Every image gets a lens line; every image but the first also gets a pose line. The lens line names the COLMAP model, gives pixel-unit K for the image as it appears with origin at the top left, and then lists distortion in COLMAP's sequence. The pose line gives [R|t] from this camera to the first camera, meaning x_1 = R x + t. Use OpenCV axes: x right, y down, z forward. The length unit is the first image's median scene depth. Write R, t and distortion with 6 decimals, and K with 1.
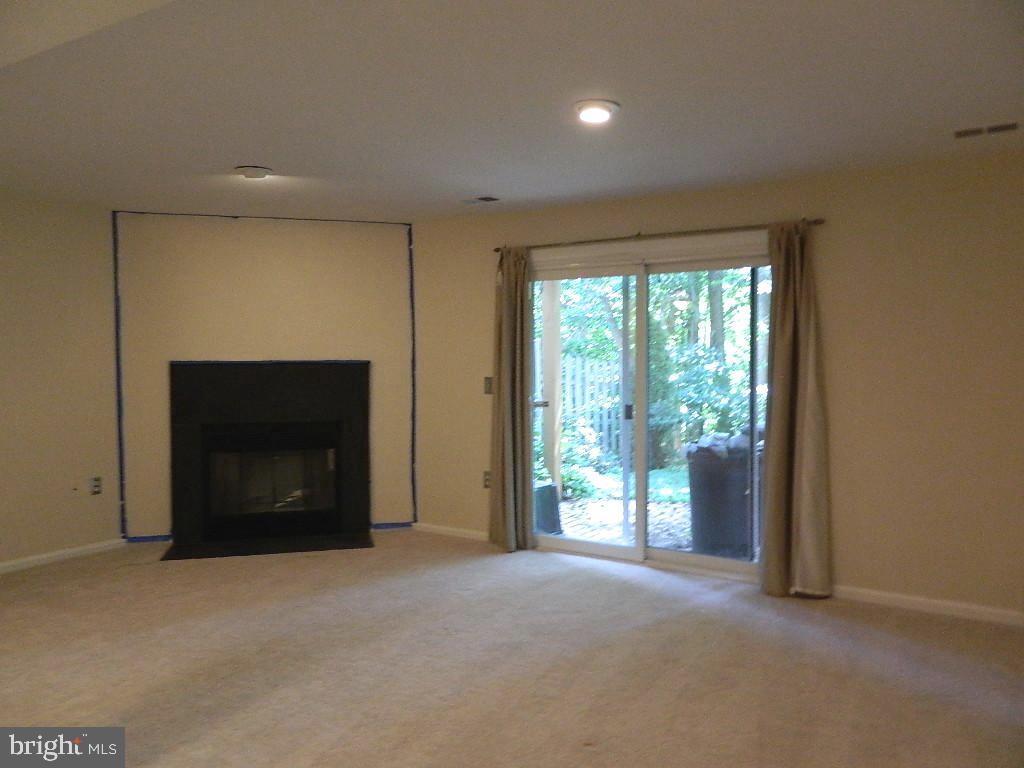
lens RADIAL K [[746.3, 0, 512.0], [0, 746.3, 384.0], [0, 0, 1]] dist [-0.003470, -0.003822]
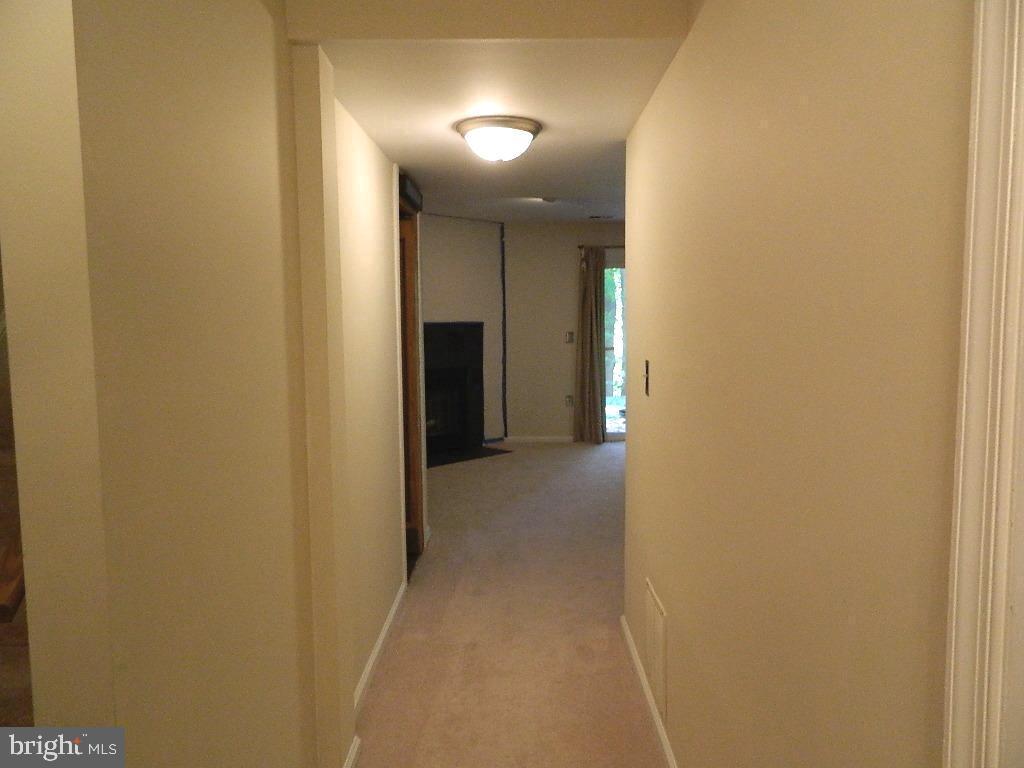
lens RADIAL K [[746.3, 0, 512.0], [0, 746.3, 384.0], [0, 0, 1]] dist [-0.003470, -0.003822]
pose [[0.846106, -0.052570, 0.530416, -0.874509], [0.027421, 0.998100, 0.055180, 0.008896], [-0.532309, -0.032144, 0.845940, -0.194823]]
